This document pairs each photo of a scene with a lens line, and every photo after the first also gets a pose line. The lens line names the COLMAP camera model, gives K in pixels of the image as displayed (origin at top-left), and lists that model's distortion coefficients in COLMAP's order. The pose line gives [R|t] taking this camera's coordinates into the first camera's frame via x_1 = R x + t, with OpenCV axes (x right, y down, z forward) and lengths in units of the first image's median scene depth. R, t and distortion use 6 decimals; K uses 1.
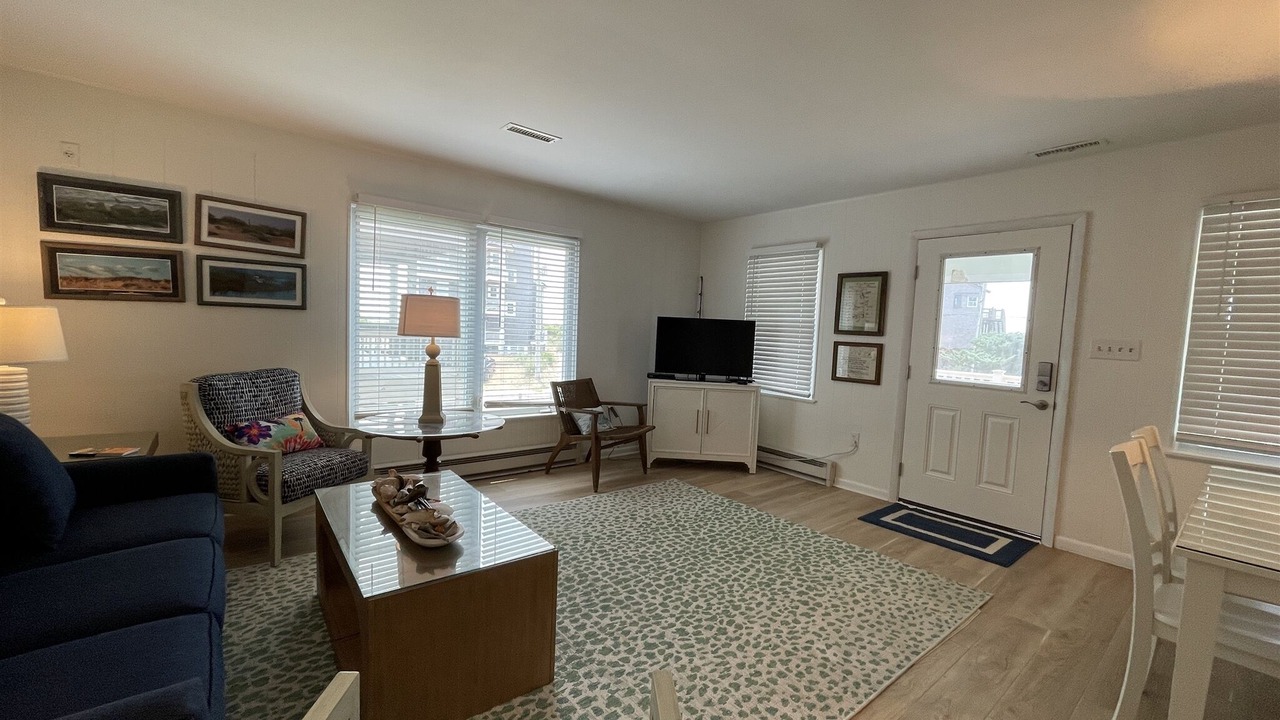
lens RADIAL K [[517.3, 0, 633.7], [0, 517.3, 362.5], [0, 0, 1]] dist [-0.001750, 0.000045]
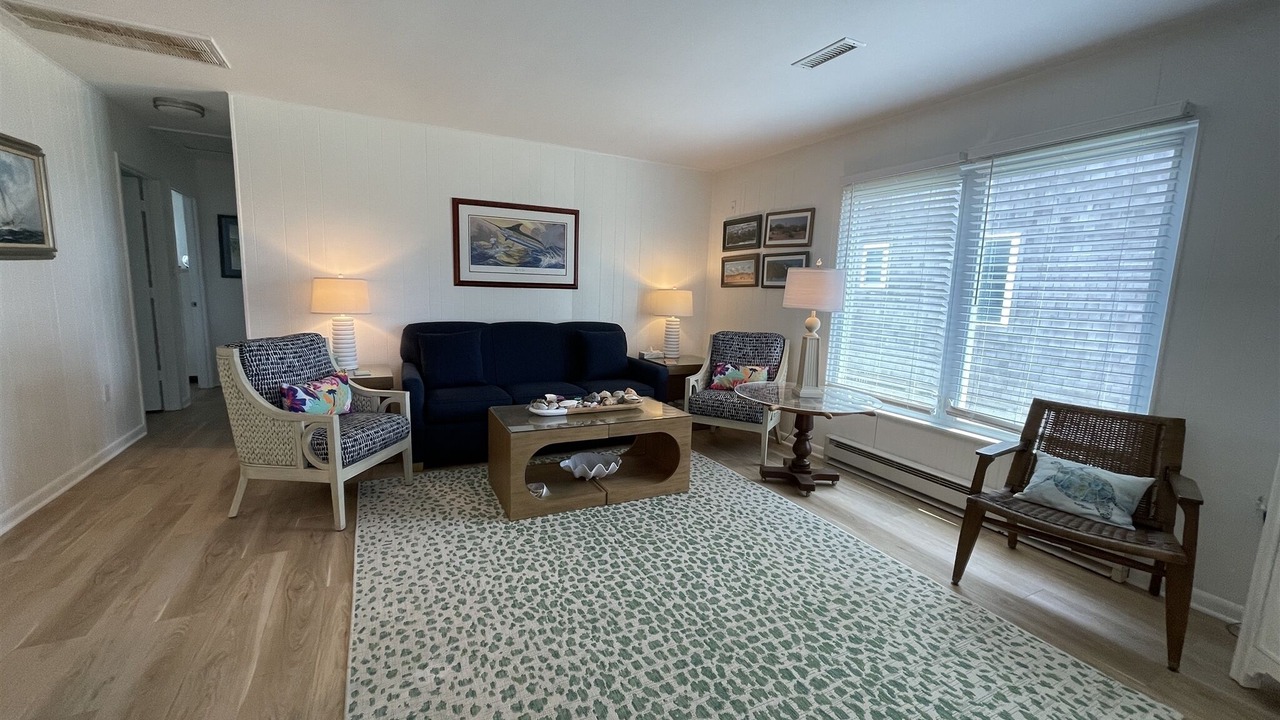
lens RADIAL K [[513.9, 0, 634.6], [0, 513.9, 365.1], [0, 0, 1]] dist [0.001342, 0.000105]
pose [[-0.208370, 0.096839, -0.973244, 0.786336], [-0.110403, 0.986397, 0.121785, -0.034353], [0.971799, 0.132825, -0.194844, 1.057432]]
